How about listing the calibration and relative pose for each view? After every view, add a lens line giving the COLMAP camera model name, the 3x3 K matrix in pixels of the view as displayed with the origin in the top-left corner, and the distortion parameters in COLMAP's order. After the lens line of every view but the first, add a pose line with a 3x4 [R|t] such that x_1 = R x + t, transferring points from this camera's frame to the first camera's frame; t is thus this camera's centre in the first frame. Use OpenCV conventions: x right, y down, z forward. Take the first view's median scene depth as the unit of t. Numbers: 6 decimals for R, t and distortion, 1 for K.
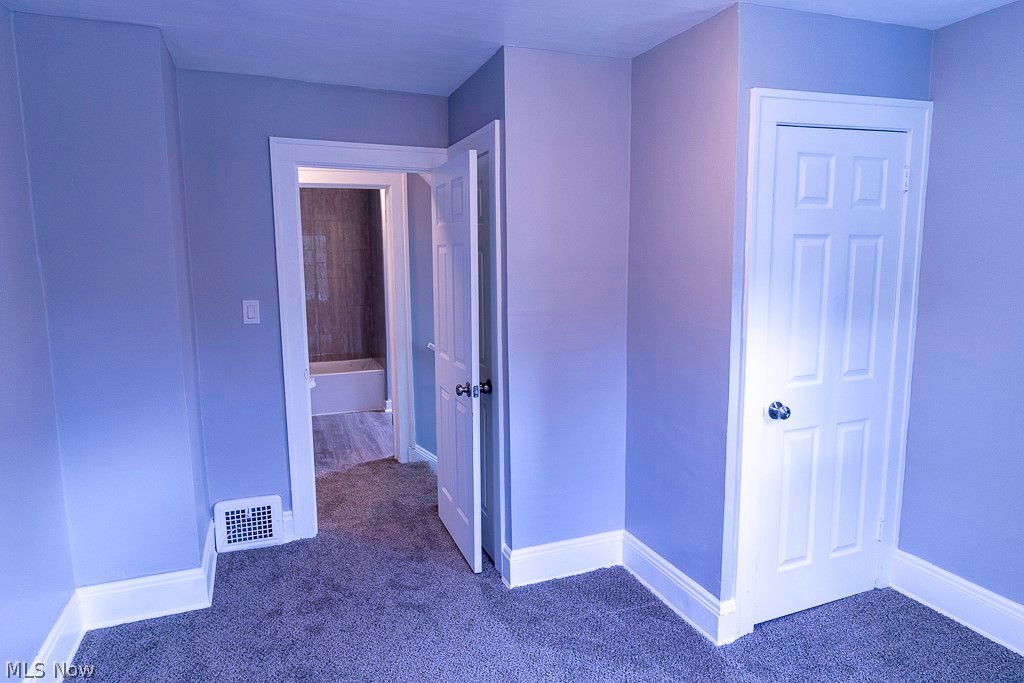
lens RADIAL K [[642.9, 0, 514.4], [0, 642.9, 341.2], [0, 0, 1]] dist [0.000298, -0.000137]
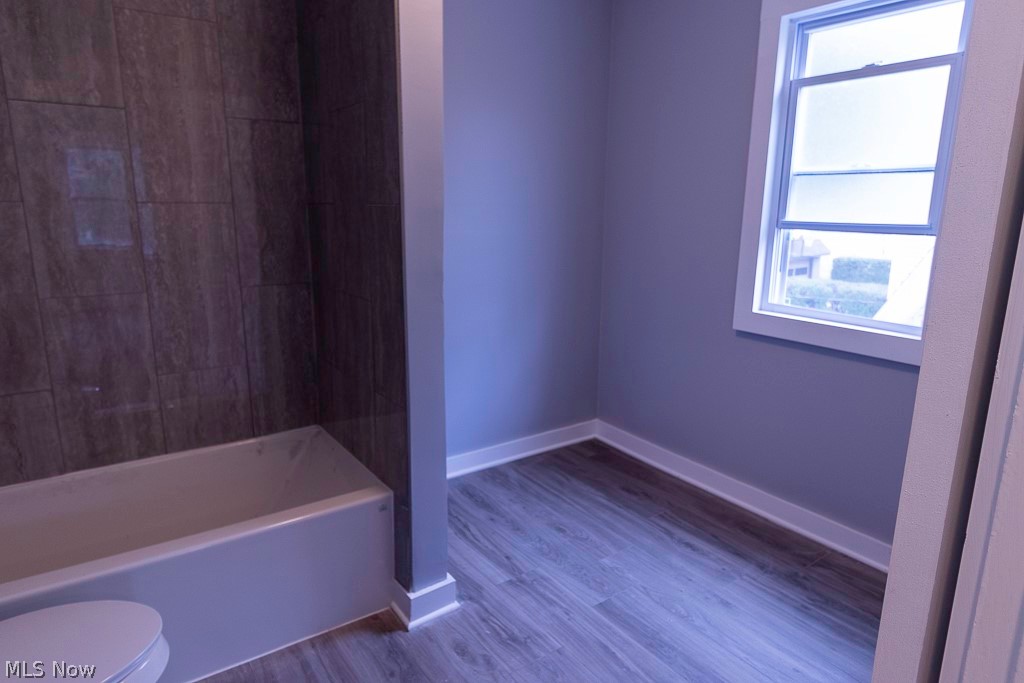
lens RADIAL K [[605.3, 0, 520.1], [0, 605.3, 343.5], [0, 0, 1]] dist [-0.006217, -0.000727]
pose [[0.965697, -0.029849, 0.257949, -0.201455], [0.006481, 0.995833, 0.090970, -0.053131], [-0.259589, -0.086178, 0.961866, 0.650457]]
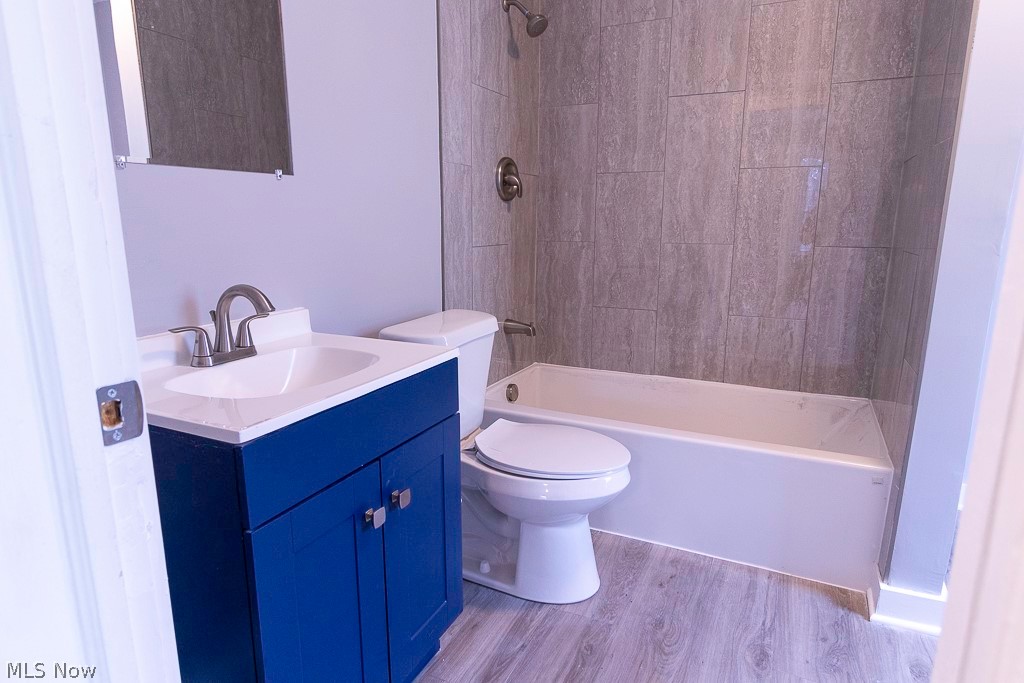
lens RADIAL K [[605.3, 0, 518.4], [0, 605.3, 346.6], [0, 0, 1]] dist [-0.006217, -0.000727]
pose [[0.694433, 0.164514, -0.700499, -0.129057], [-0.099818, 0.986125, 0.132640, -0.027377], [0.712601, -0.022187, 0.701219, 0.643694]]
